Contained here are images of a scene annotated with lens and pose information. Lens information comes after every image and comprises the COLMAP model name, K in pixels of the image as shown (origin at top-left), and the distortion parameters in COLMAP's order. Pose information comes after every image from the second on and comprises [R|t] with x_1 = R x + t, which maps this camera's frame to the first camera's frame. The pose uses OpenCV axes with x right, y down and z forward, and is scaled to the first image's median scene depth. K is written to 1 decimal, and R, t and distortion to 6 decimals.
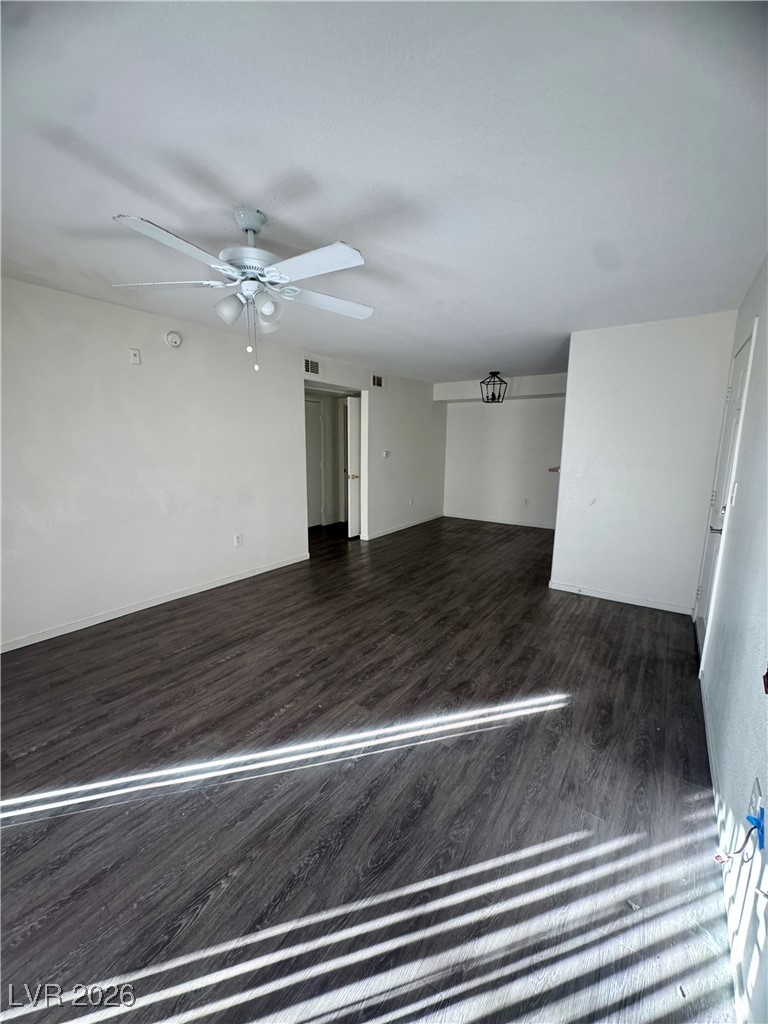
lens RADIAL K [[410.5, 0, 381.0], [0, 410.5, 517.2], [0, 0, 1]] dist [-0.002413, -0.000661]
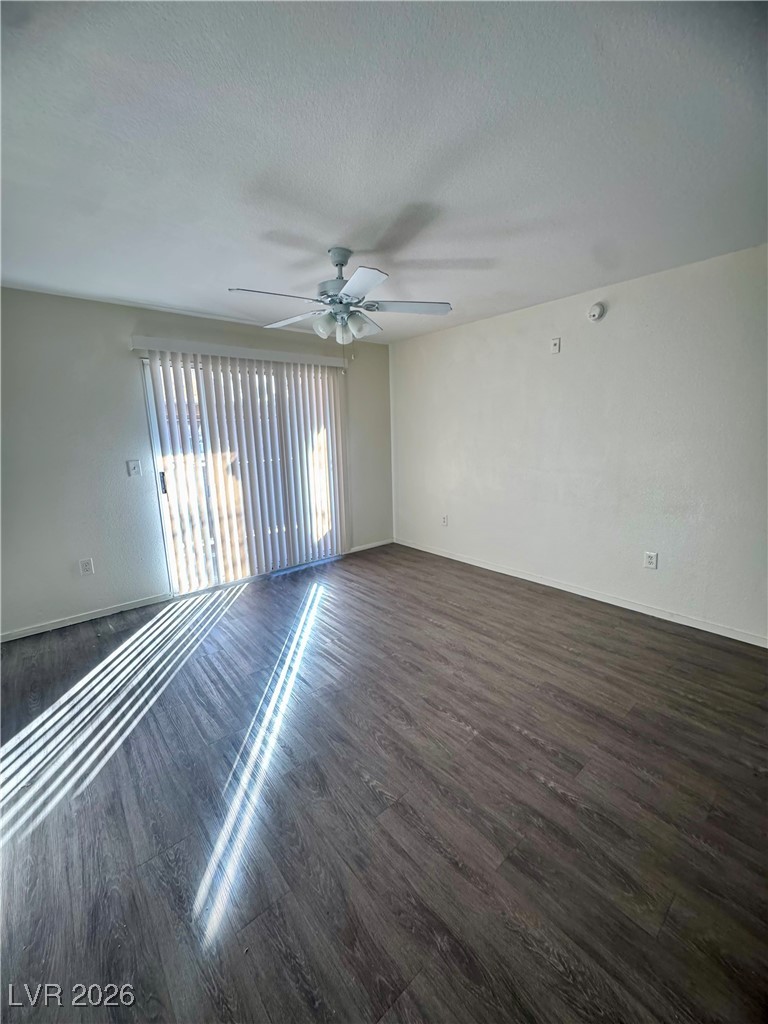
lens RADIAL K [[410.5, 0, 385.1], [0, 410.5, 508.6], [0, 0, 1]] dist [-0.002413, -0.000661]
pose [[-0.251712, 0.172858, -0.952240, 0.655841], [-0.153974, 0.964235, 0.215737, -0.171952], [0.955475, 0.200924, -0.216094, 1.016578]]
